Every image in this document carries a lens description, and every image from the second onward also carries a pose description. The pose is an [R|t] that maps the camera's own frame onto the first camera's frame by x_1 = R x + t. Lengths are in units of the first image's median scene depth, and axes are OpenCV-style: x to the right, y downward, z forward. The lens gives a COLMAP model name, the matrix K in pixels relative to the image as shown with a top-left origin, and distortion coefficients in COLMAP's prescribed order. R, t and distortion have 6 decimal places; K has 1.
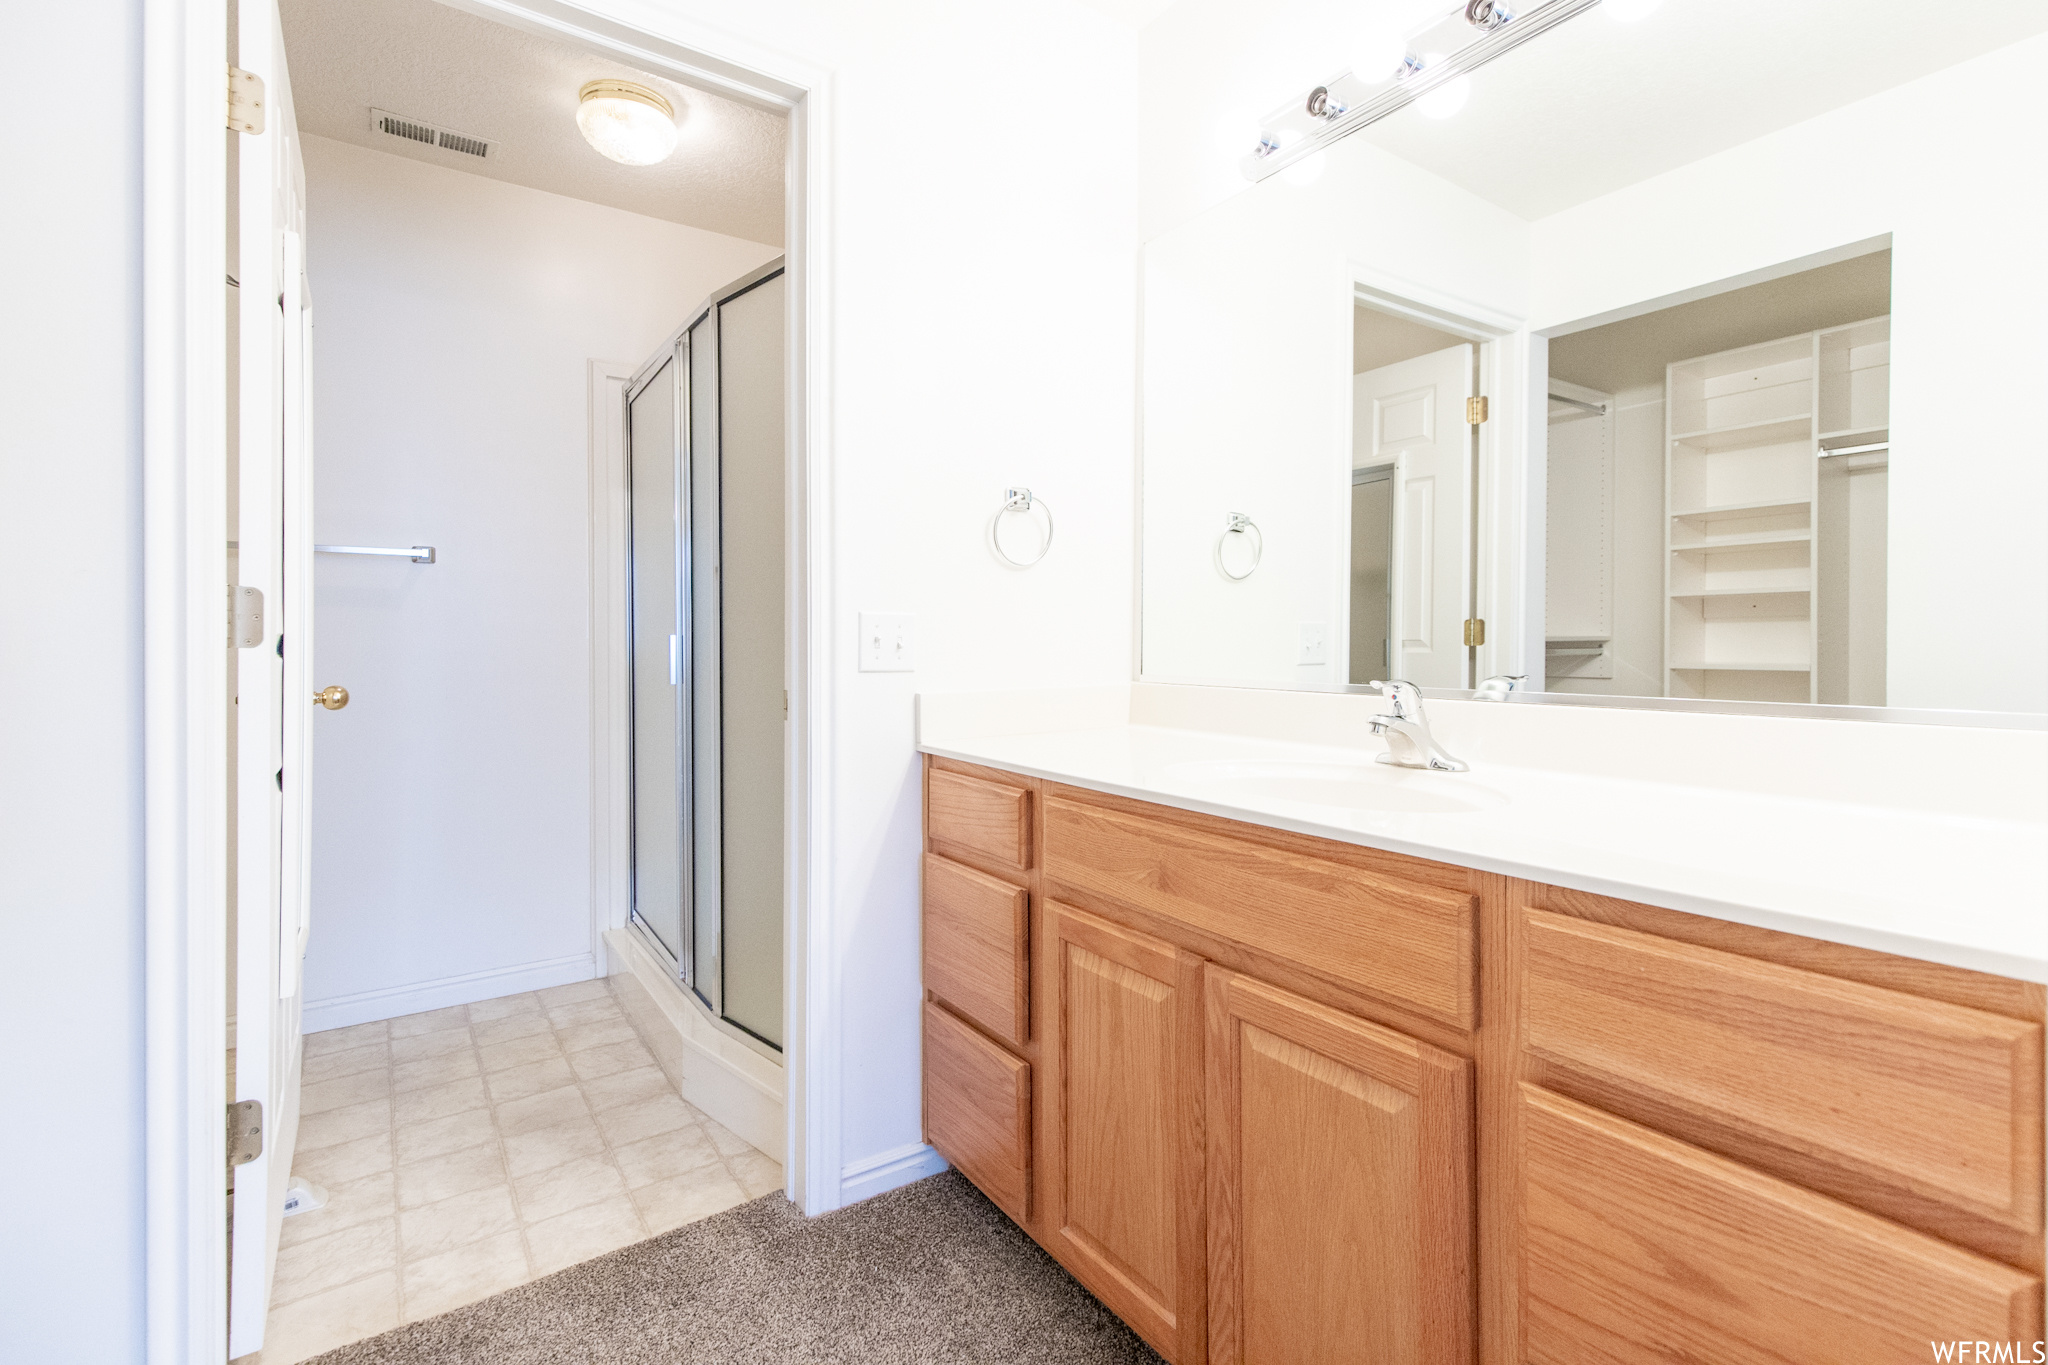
lens RADIAL K [[938.2, 0, 1038.7], [0, 938.2, 650.4], [0, 0, 1]] dist [0.003593, -0.000362]
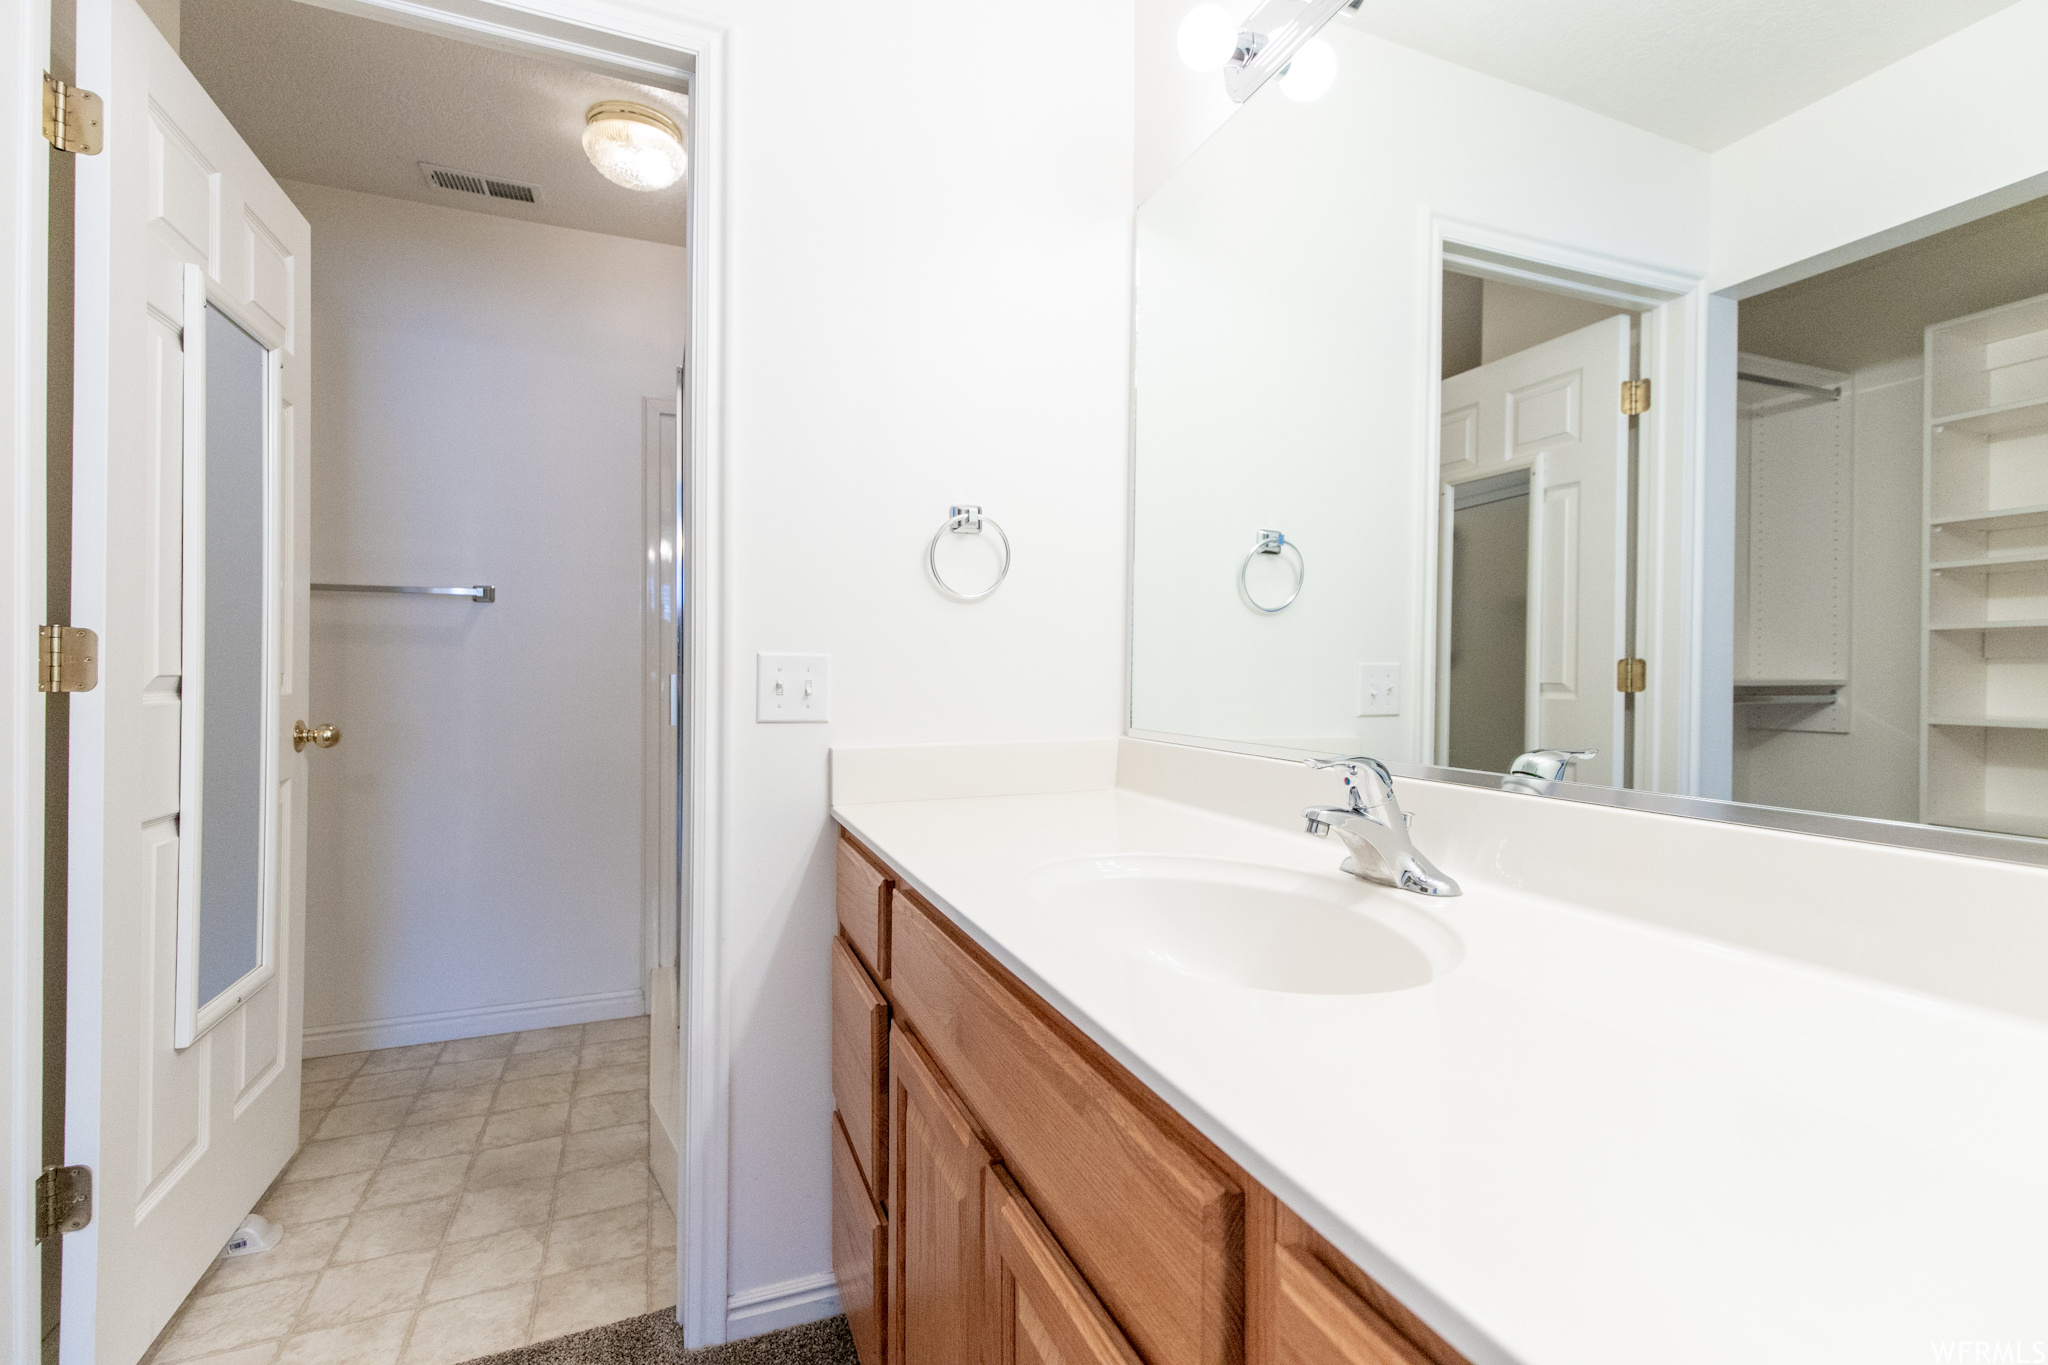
lens RADIAL K [[912.2, 0, 1035.8], [0, 912.2, 679.0], [0, 0, 1]] dist [0.000050, -0.000122]
pose [[0.976740, 0.008212, -0.214270, 0.165502], [-0.008953, 0.999957, -0.002486, -0.012020], [0.214240, 0.004346, 0.976771, 0.163249]]
